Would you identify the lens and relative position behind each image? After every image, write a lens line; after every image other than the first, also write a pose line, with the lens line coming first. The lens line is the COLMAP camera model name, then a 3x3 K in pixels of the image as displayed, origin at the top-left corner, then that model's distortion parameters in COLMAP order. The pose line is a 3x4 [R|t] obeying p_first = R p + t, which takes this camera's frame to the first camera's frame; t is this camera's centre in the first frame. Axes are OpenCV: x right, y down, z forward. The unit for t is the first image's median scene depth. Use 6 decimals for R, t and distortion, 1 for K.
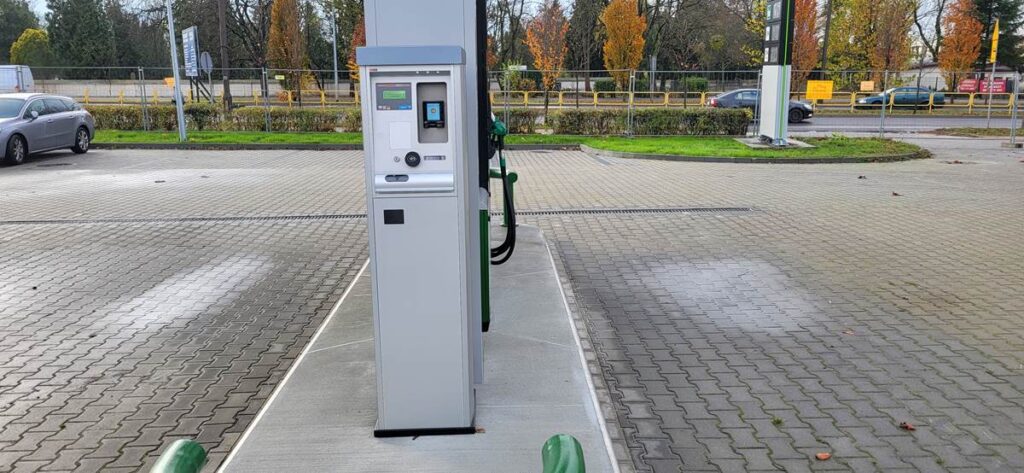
lens RADIAL K [[783.4, 0, 512.6], [0, 783.4, 213.6], [0, 0, 1]] dist [0.042301, -0.004741]
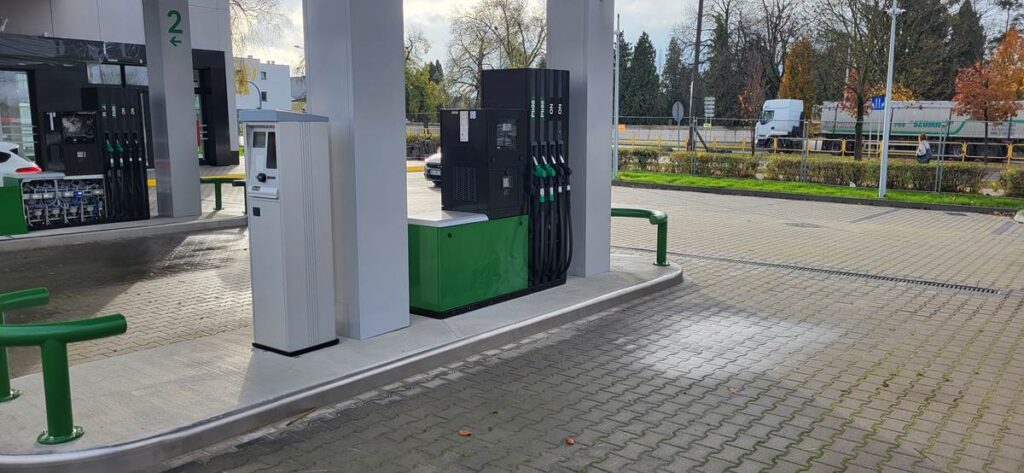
lens RADIAL K [[783.4, 0, 512.6], [0, 783.4, 213.6], [0, 0, 1]] dist [0.042301, -0.004741]
pose [[0.769858, 0.089567, -0.631899, 0.832924], [-0.125564, 0.992008, -0.012368, -0.024732], [0.625741, 0.088865, 0.774952, 0.028574]]
